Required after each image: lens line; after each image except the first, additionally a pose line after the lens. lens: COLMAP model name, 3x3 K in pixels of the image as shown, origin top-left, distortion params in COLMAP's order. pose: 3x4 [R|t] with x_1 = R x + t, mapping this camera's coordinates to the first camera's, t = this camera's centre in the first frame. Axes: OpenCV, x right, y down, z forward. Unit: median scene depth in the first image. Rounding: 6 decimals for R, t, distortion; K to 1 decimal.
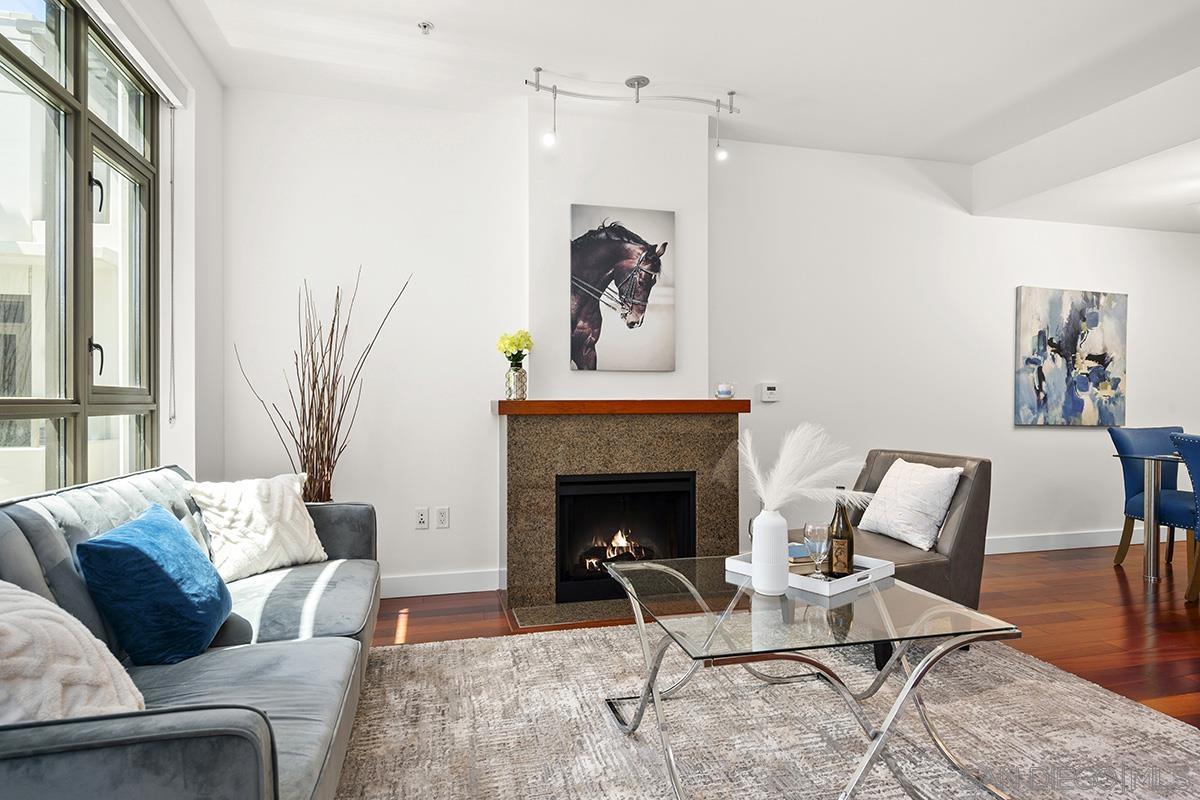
lens RADIAL K [[649.5, 0, 600.0], [0, 649.5, 400.0], [0, 0, 1]] dist [0.003321, -0.000692]
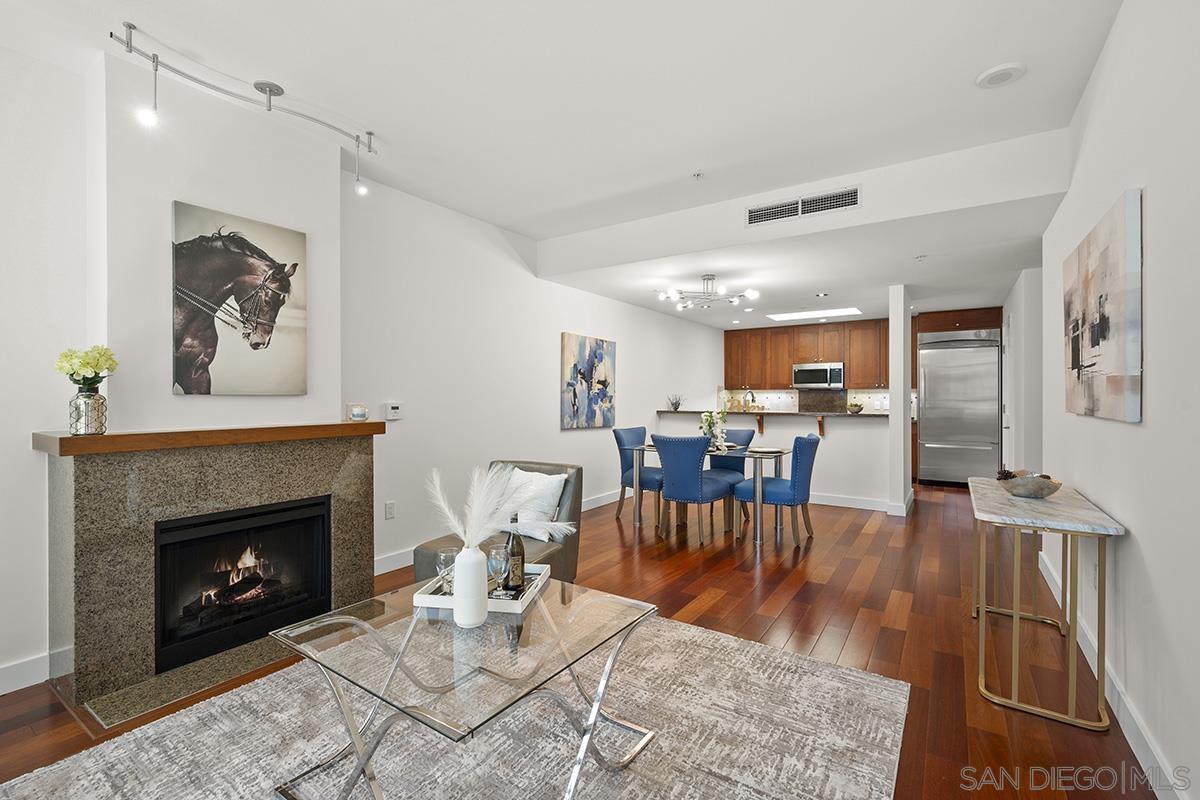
lens RADIAL K [[523.0, 0, 600.0], [0, 523.0, 400.0], [0, 0, 1]] dist [-0.000552, 0.000604]
pose [[0.750744, -0.004231, 0.660579, -0.075392], [0.002840, 0.999991, 0.003177, -0.038395], [-0.660587, -0.000508, 0.750750, 0.109407]]
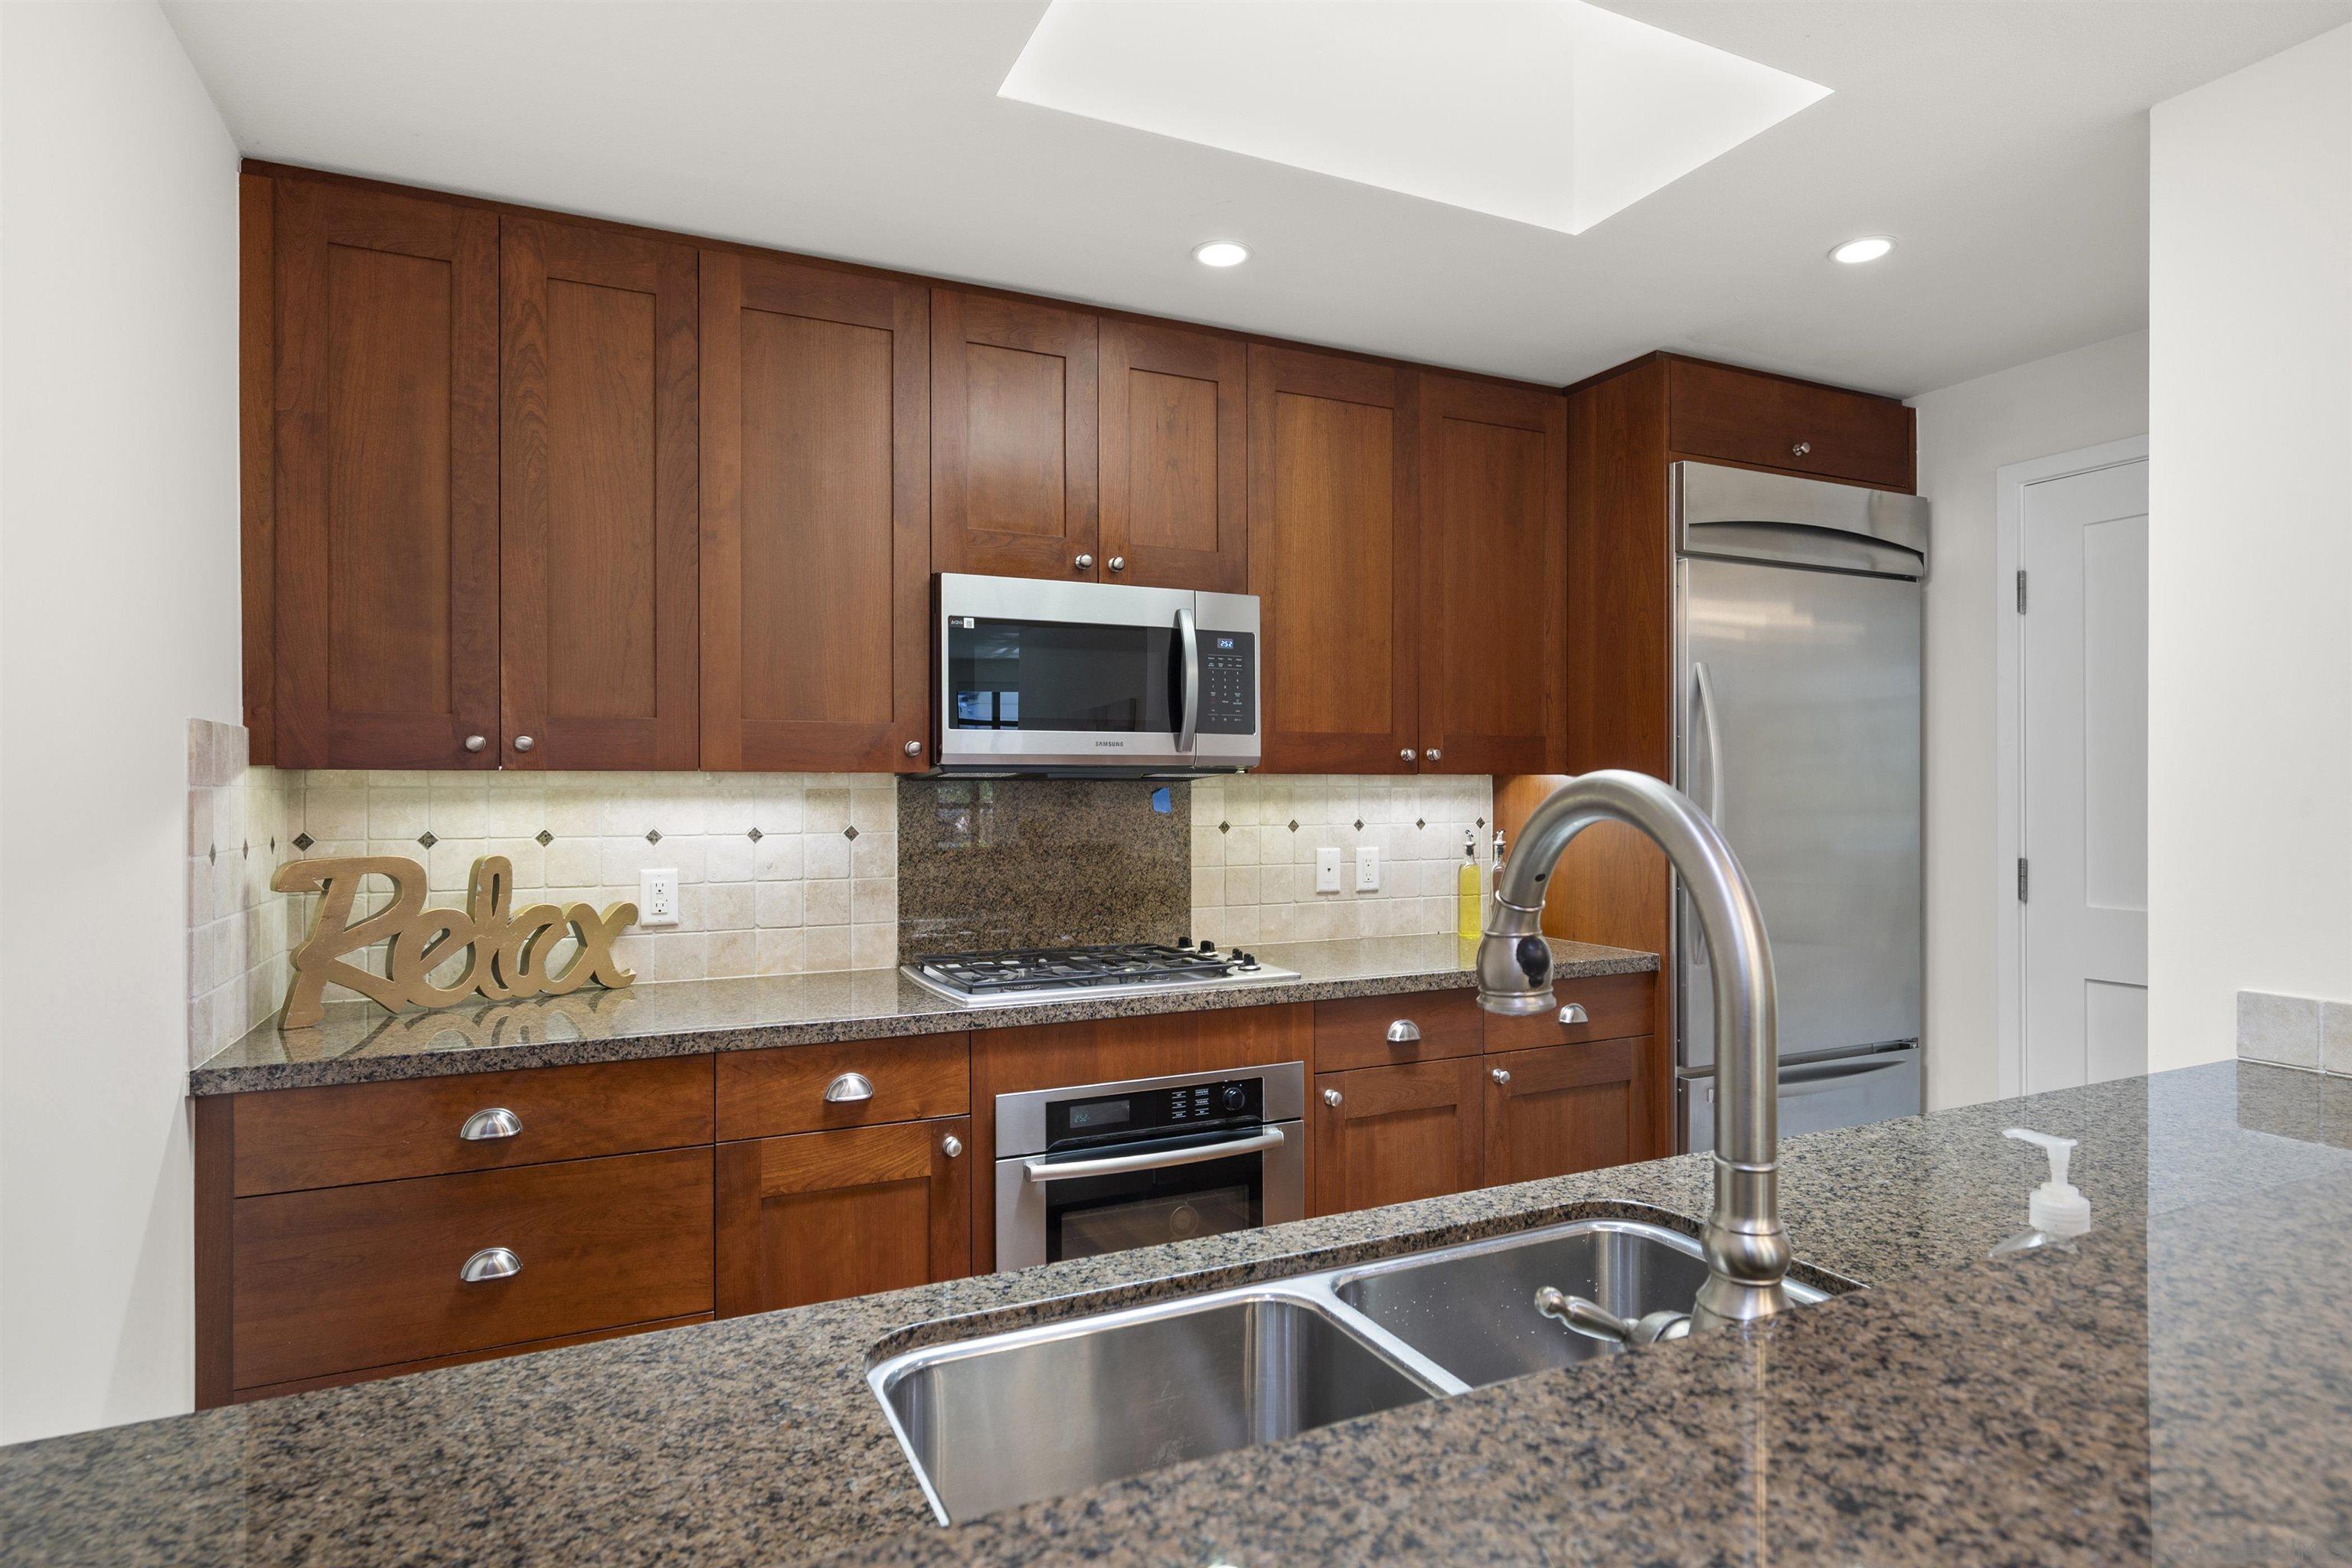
lens RADIAL K [[1265.4, 0, 1176.0], [0, 1265.4, 784.0], [0, 0, 1]] dist [0.003561, 0.000684]
pose [[-0.183848, 0.003474, 0.982948, 1.521138], [0.003502, 0.999990, -0.002879, -0.068776], [-0.982948, 0.002913, -0.183859, 1.399590]]
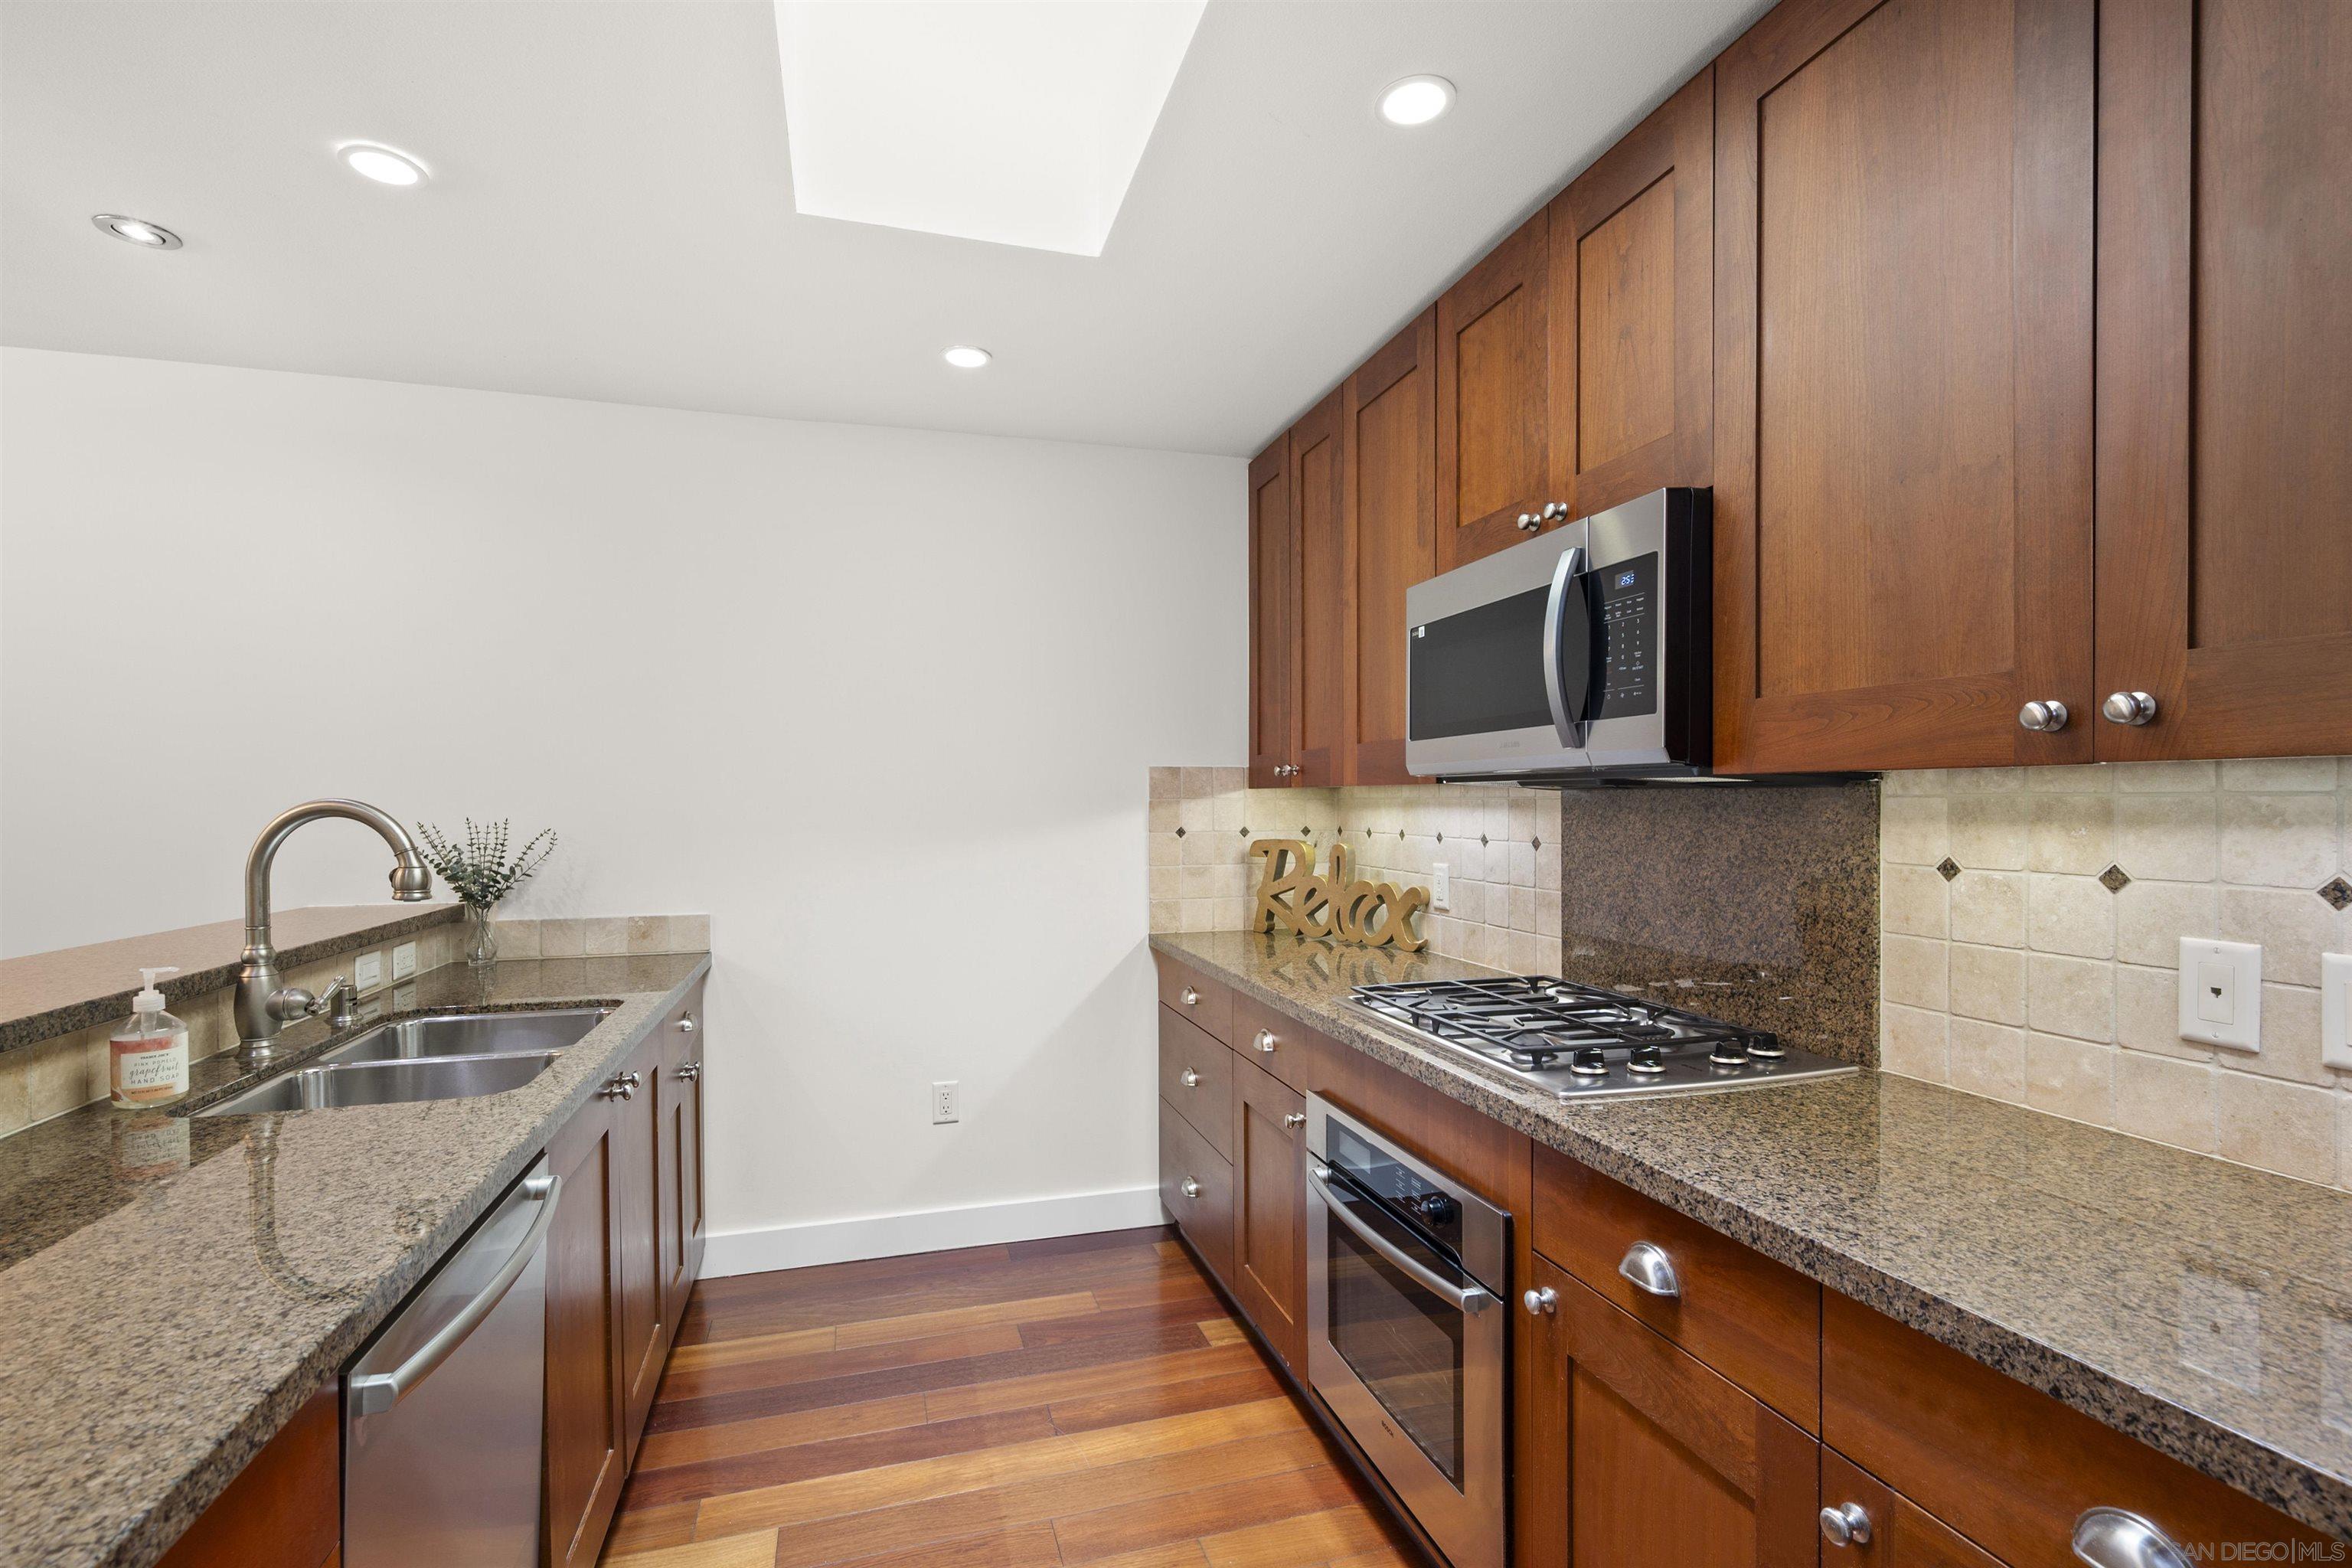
lens RADIAL K [[1064.5, 0, 1177.2], [0, 1064.5, 809.8], [0, 0, 1]] dist [-0.000488, 0.000112]
pose [[0.999659, -0.004045, 0.025794, 2.146430], [0.003863, 0.999967, 0.007101, -0.067578], [-0.025822, -0.006999, 0.999642, 0.735466]]
